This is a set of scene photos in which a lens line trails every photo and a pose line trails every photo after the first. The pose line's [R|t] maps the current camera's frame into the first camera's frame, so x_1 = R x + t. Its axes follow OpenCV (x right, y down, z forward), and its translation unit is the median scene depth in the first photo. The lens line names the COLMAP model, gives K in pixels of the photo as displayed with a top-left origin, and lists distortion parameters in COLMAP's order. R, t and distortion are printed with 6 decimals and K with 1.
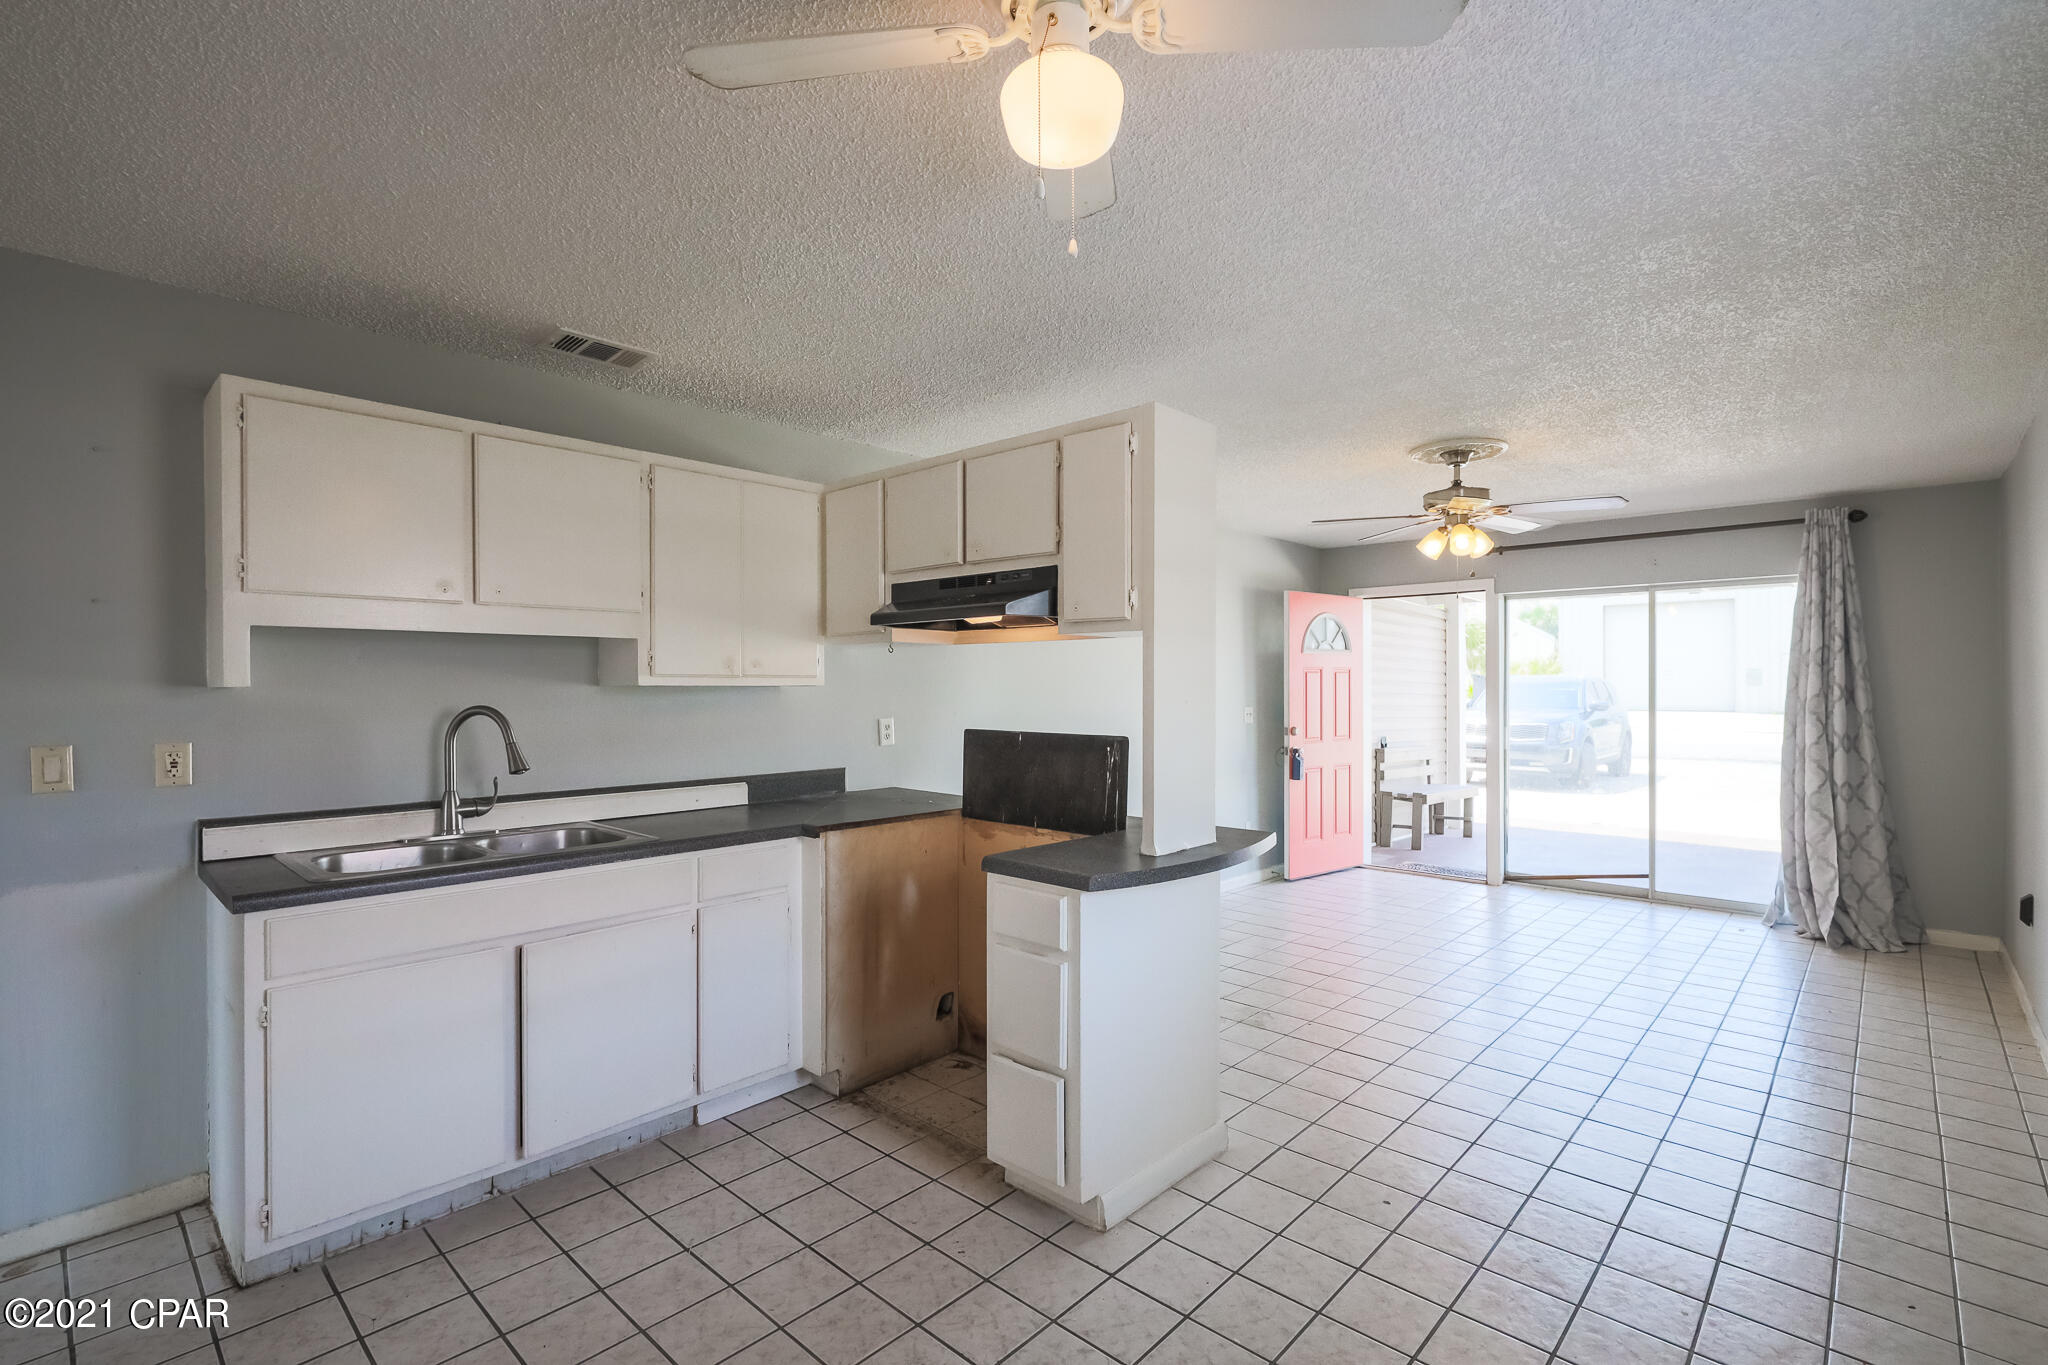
lens RADIAL K [[938.7, 0, 1036.5], [0, 938.7, 682.4], [0, 0, 1]] dist [-0.001439, 0.001596]
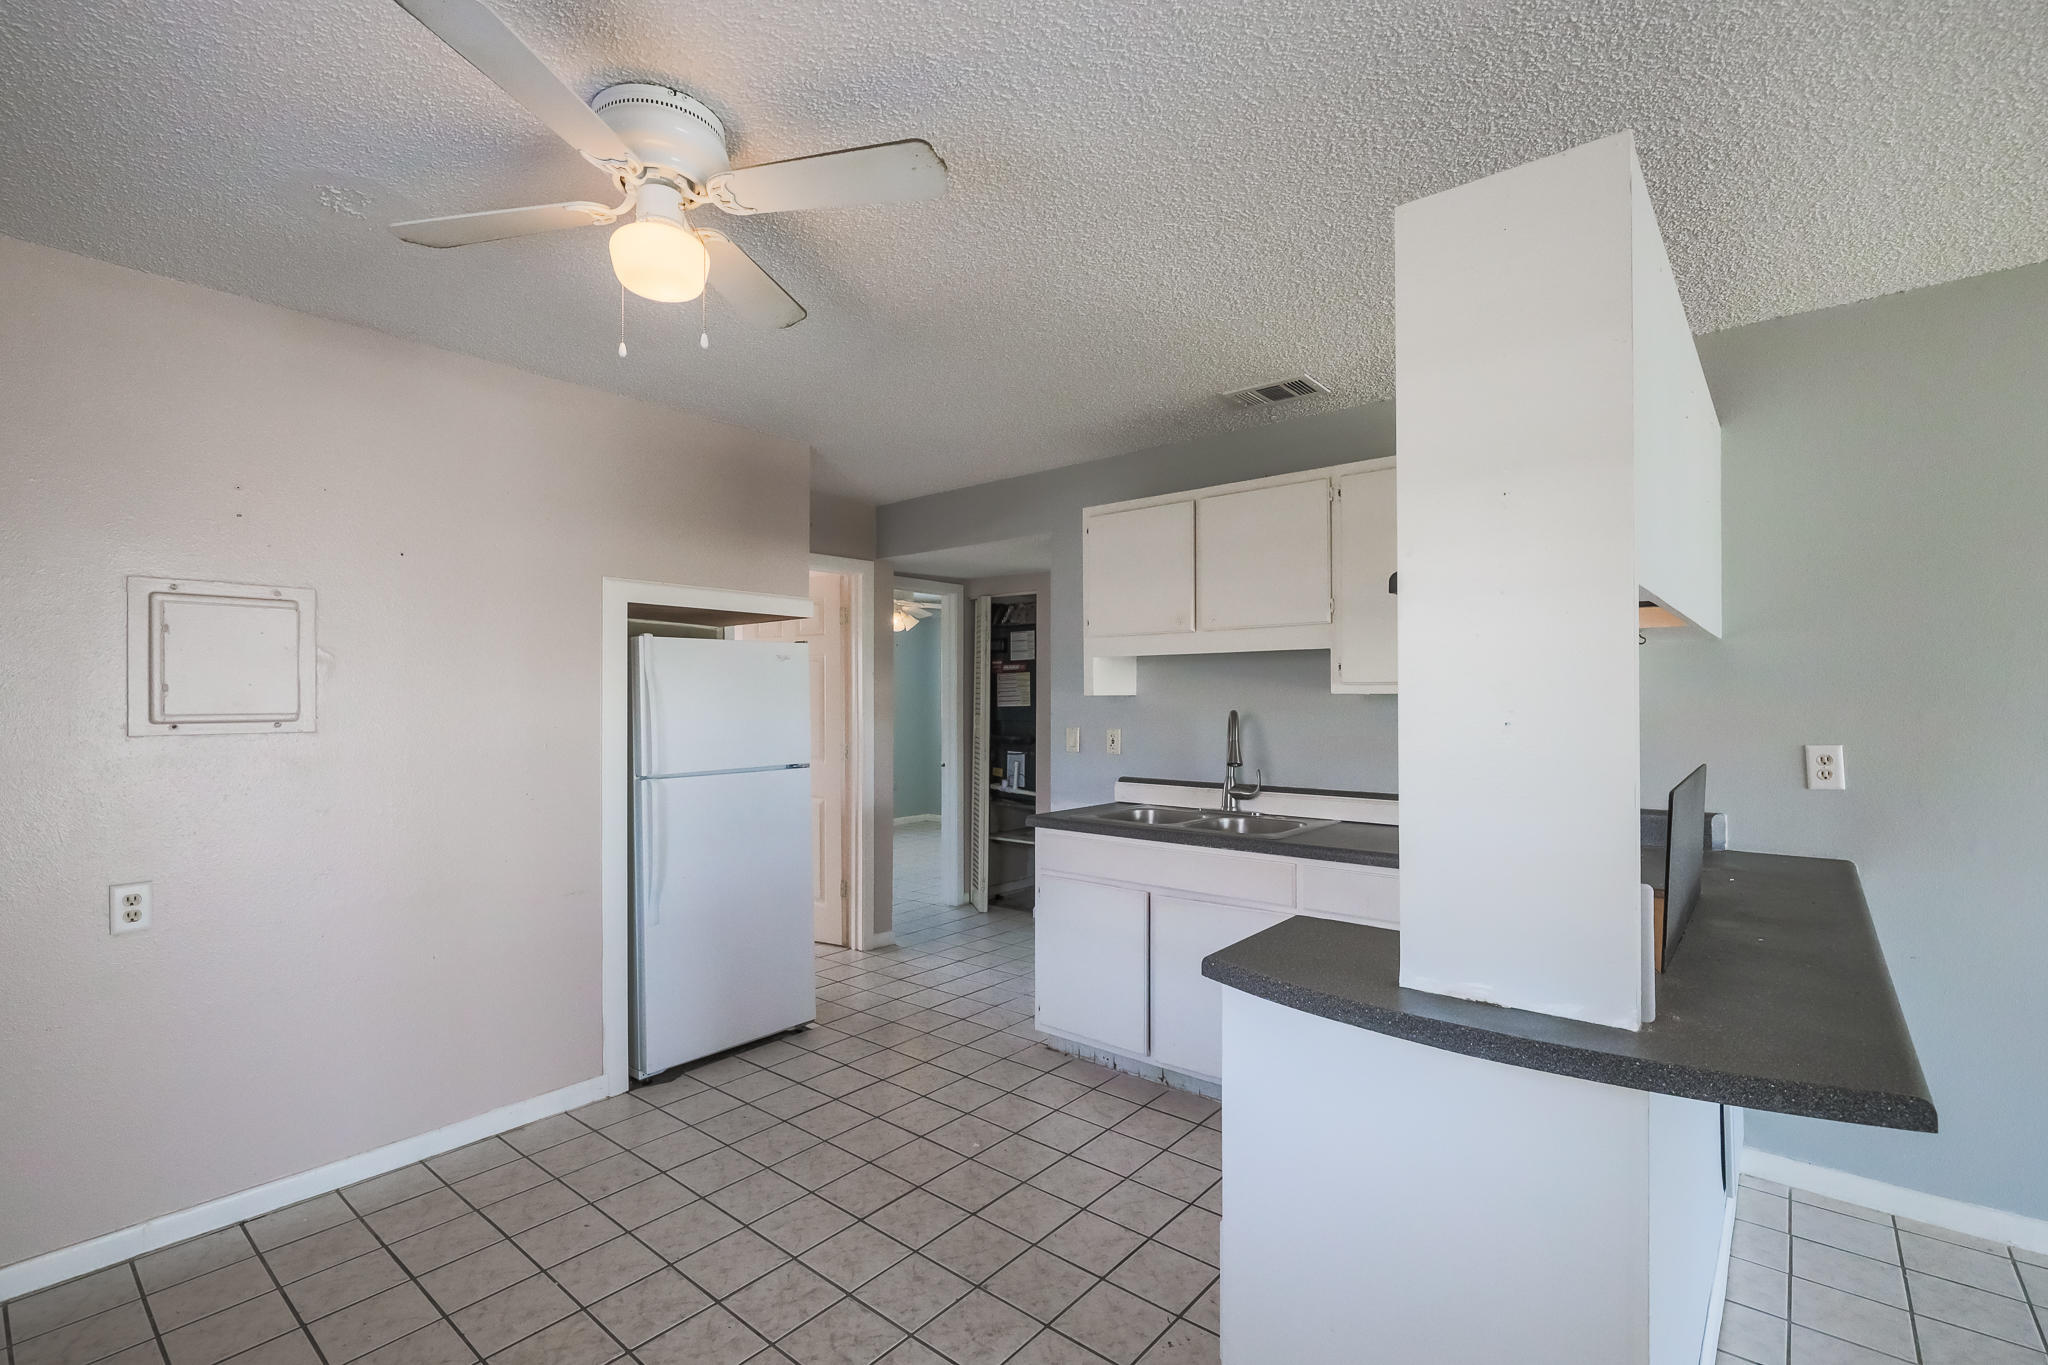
lens RADIAL K [[938.7, 0, 1031.8], [0, 938.7, 688.7], [0, 0, 1]] dist [-0.001439, 0.001596]
pose [[0.027309, -0.006115, -0.999608, 0.635356], [0.008960, 0.999943, -0.005872, 0.000789], [0.999587, -0.008797, 0.027362, 0.681936]]
